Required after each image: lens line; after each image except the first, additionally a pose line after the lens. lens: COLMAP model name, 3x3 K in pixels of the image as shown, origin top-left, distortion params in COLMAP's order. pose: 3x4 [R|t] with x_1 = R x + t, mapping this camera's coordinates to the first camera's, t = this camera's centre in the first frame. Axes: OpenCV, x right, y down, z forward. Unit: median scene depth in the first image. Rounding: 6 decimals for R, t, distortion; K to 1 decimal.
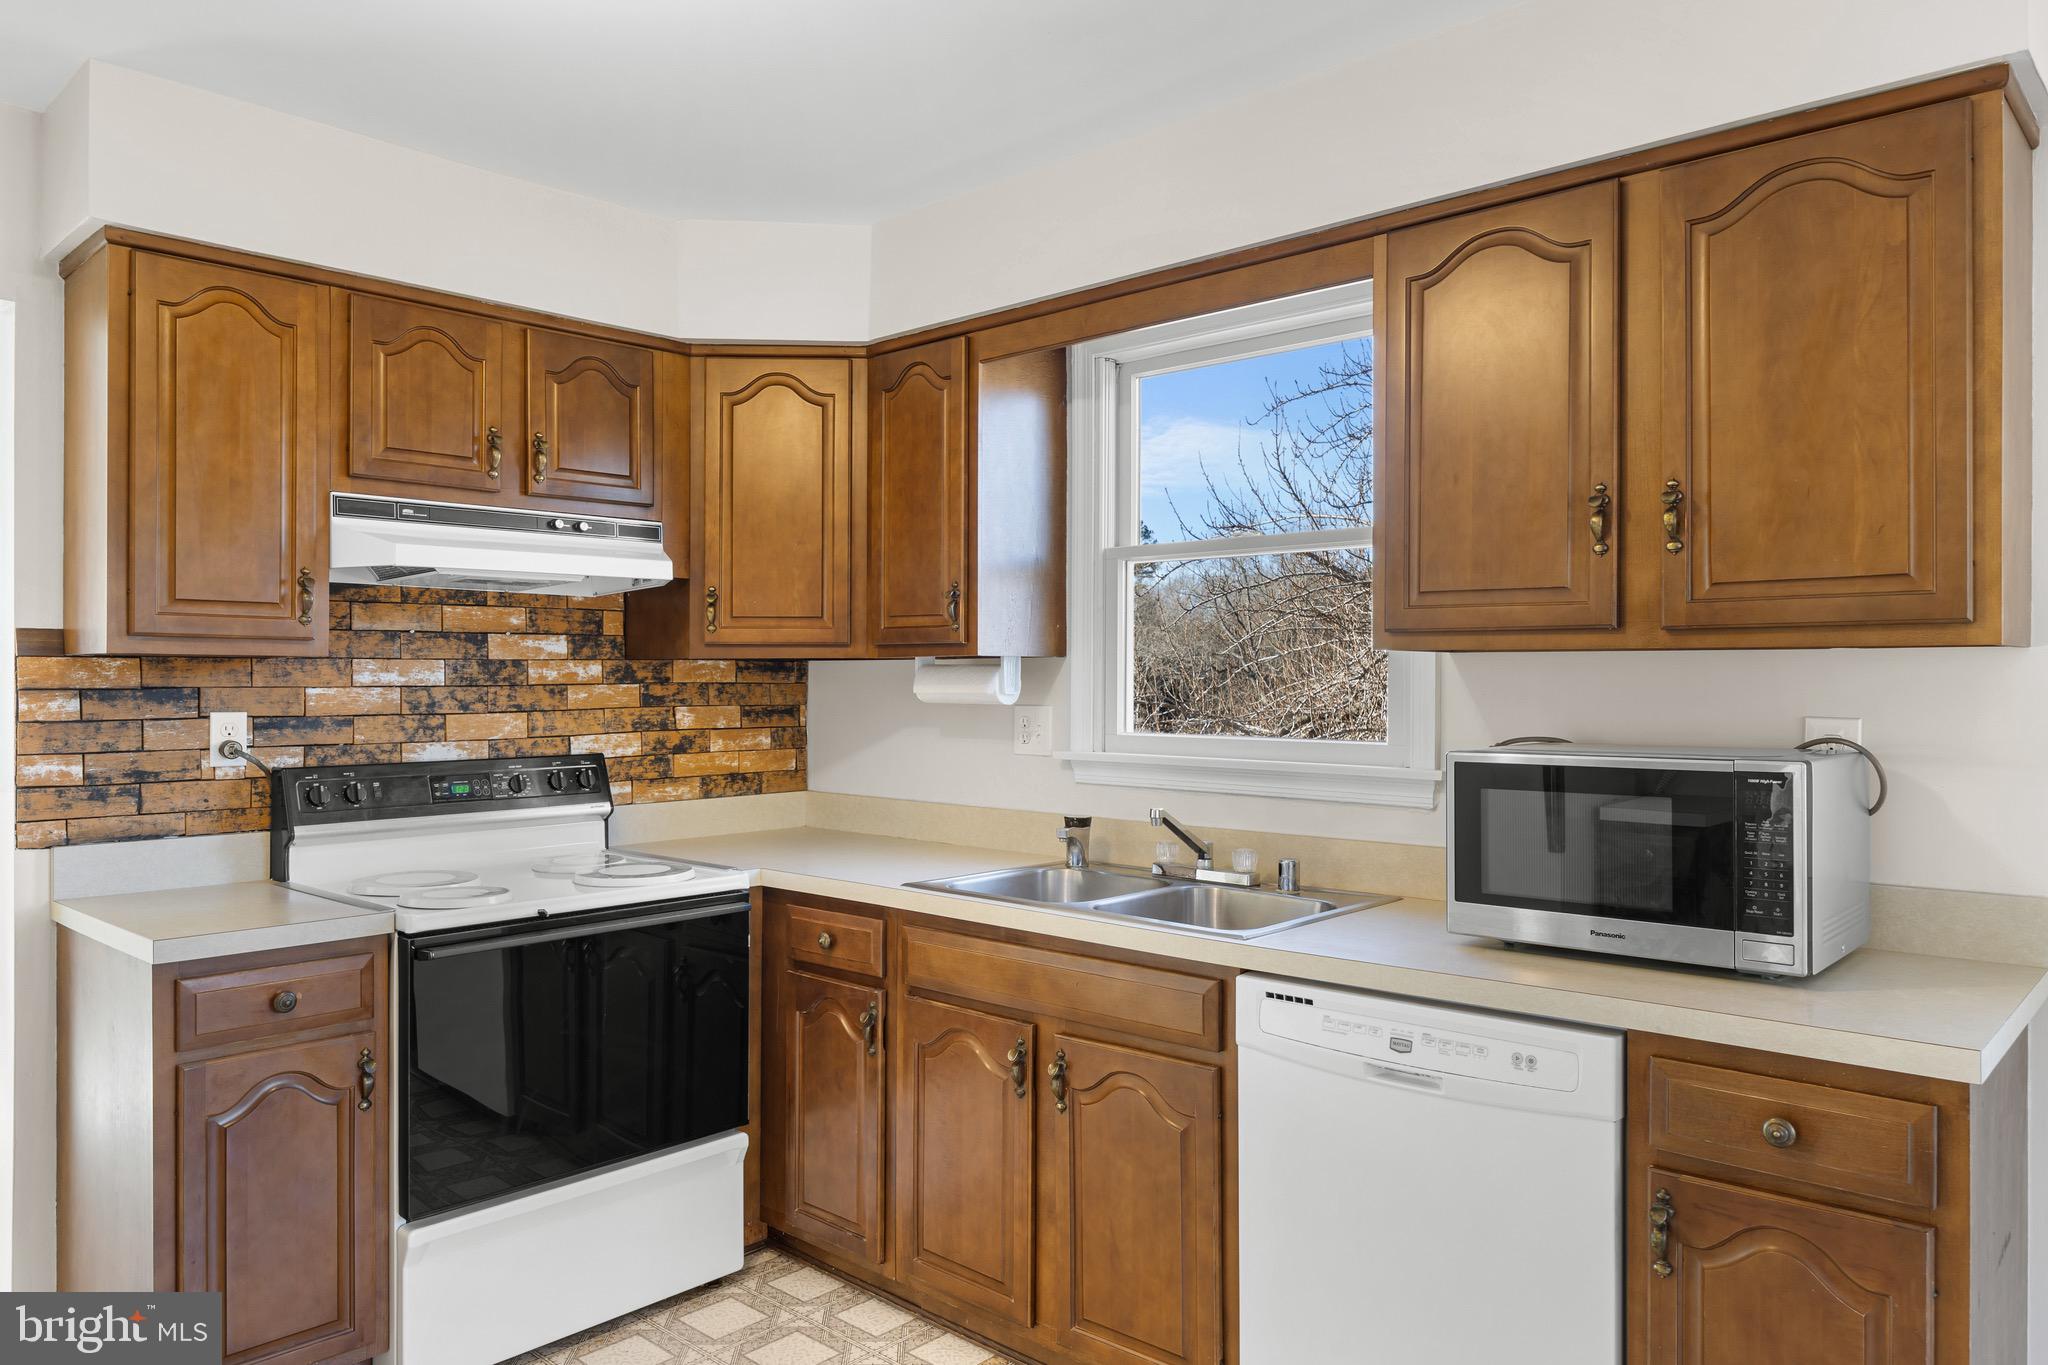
lens RADIAL K [[1374.2, 0, 1024.0], [0, 1374.2, 682.5], [0, 0, 1]] dist [-0.000927, 0.001249]
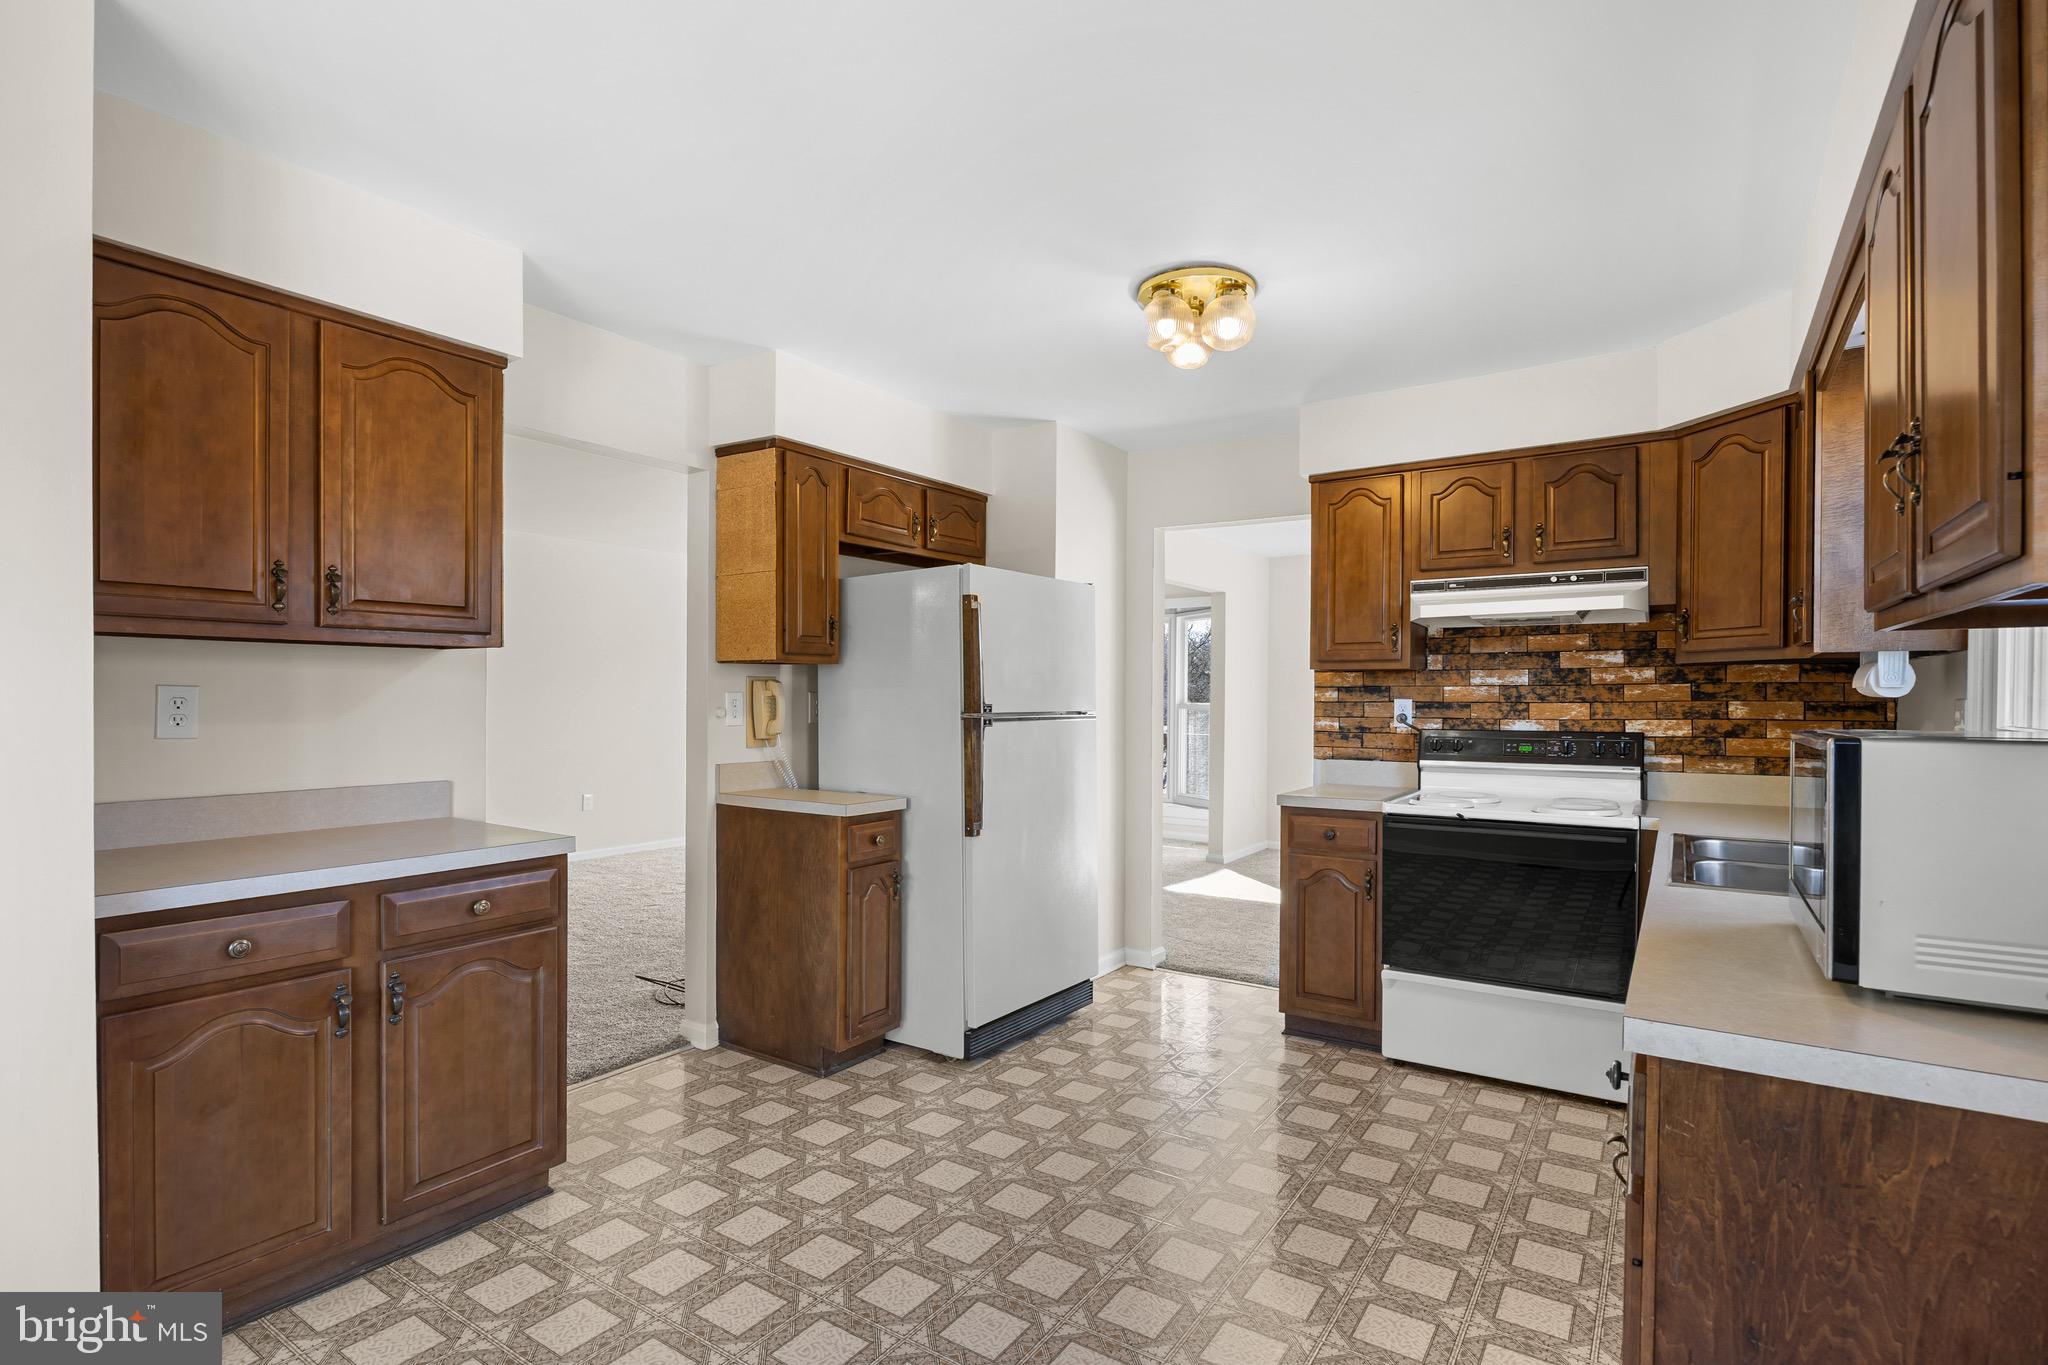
lens RADIAL K [[1011.3, 0, 1016.7], [0, 1011.3, 701.4], [0, 0, 1]] dist [-0.009654, -0.000065]
pose [[0.144418, 0.003643, -0.989510, 0.672131], [-0.004676, 0.999985, 0.002999, 0.020727], [0.989506, 0.004193, 0.144432, 0.229566]]
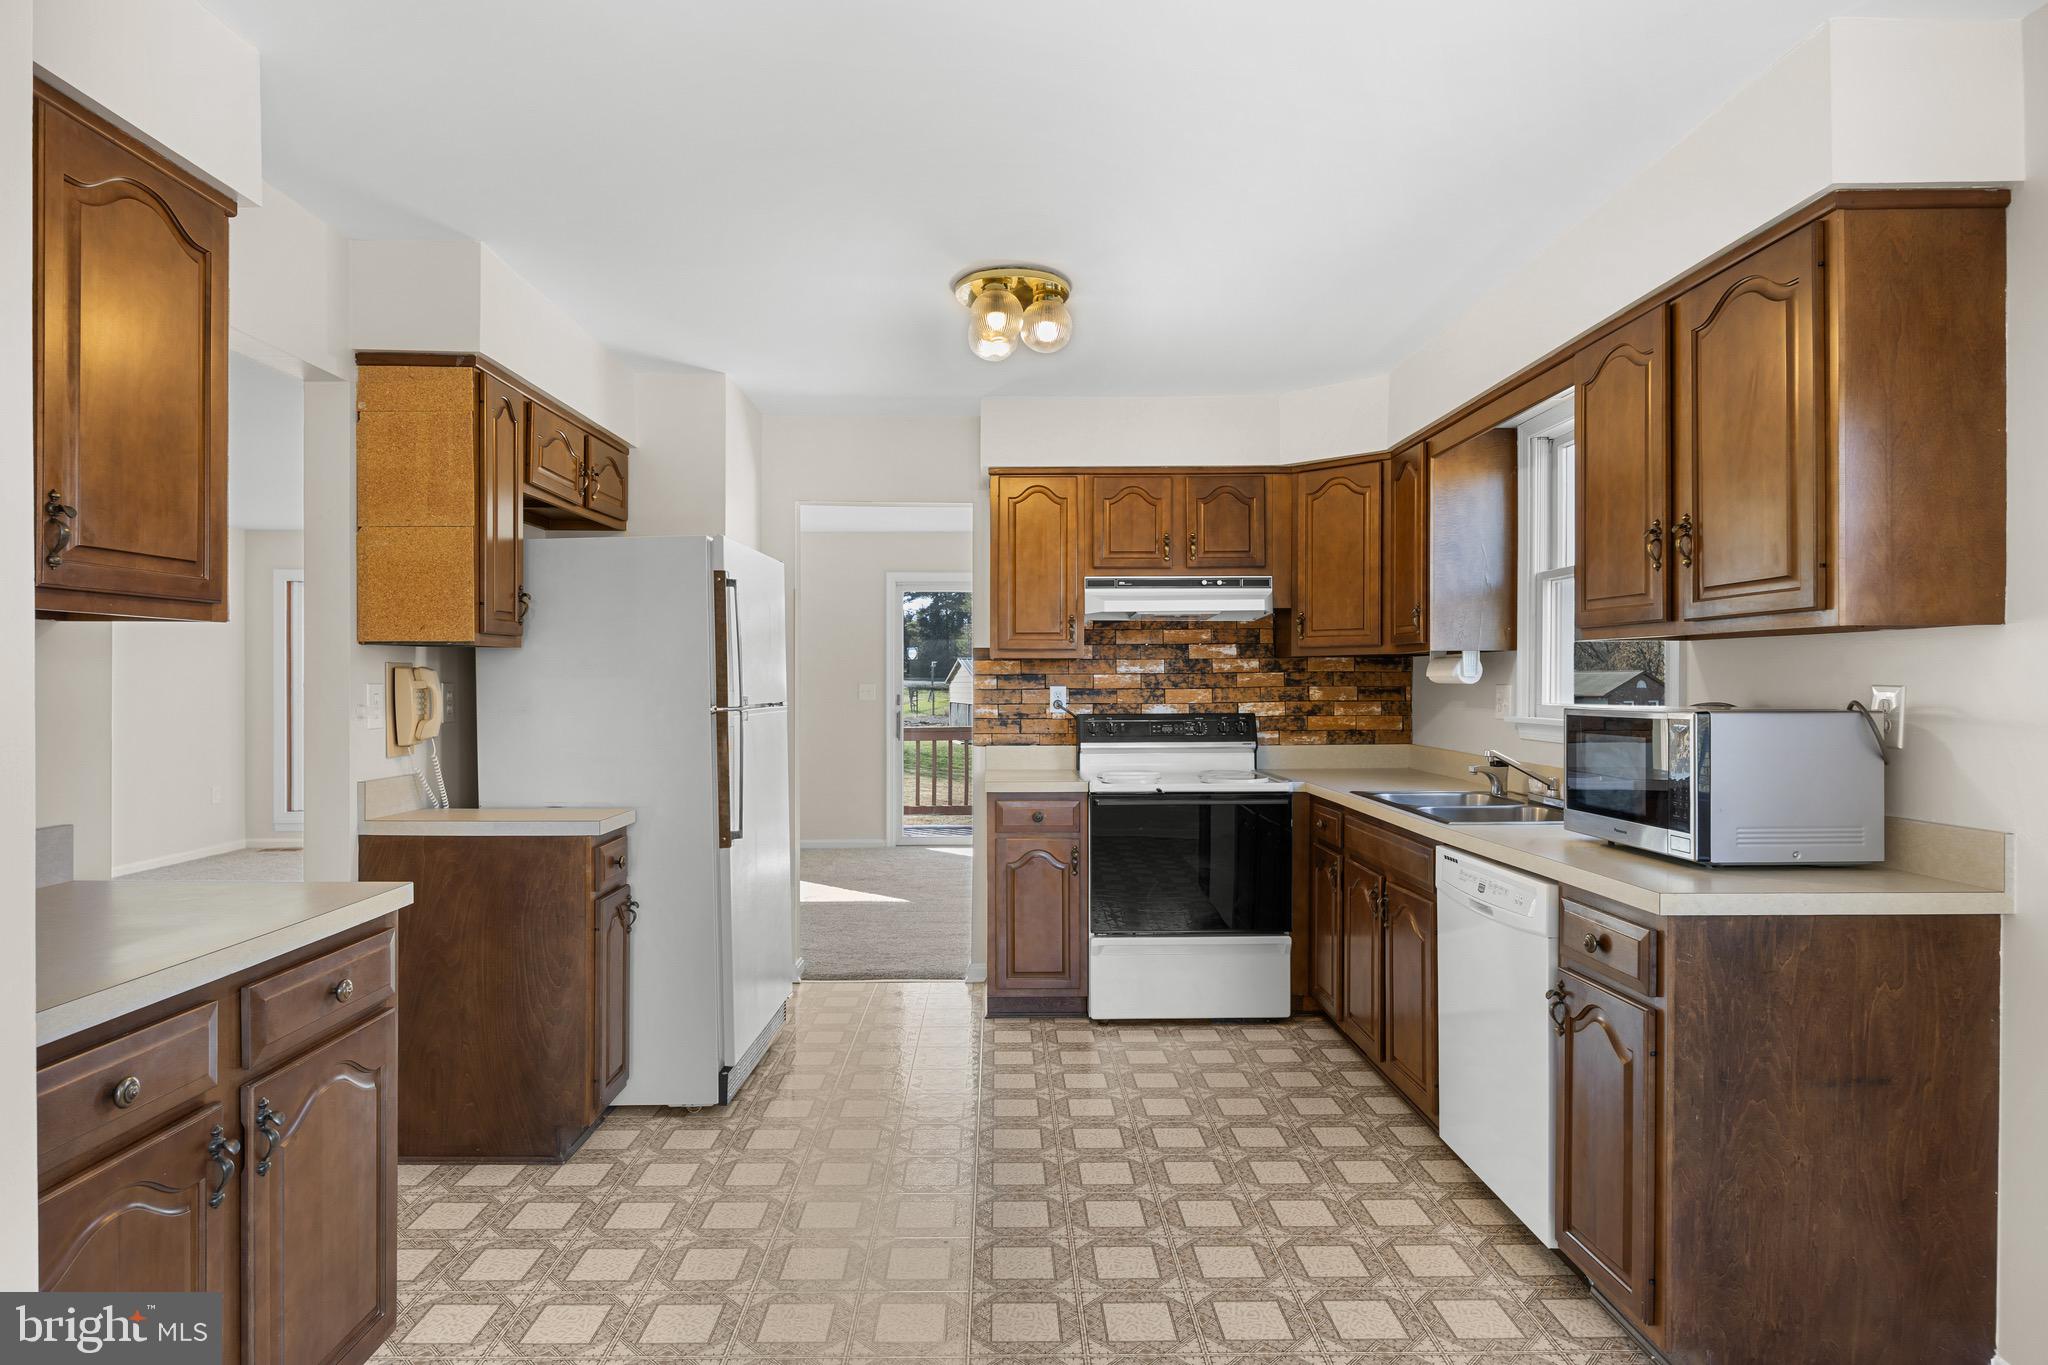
lens RADIAL K [[1153.7, 0, 1024.0], [0, 1153.7, 682.5], [0, 0, 1]] dist [-0.003712, 0.000170]
pose [[0.689826, -0.002115, -0.723972, 0.567793], [0.001387, 0.999998, -0.001599, 0.016744], [0.723973, 0.000099, 0.689828, -0.202047]]
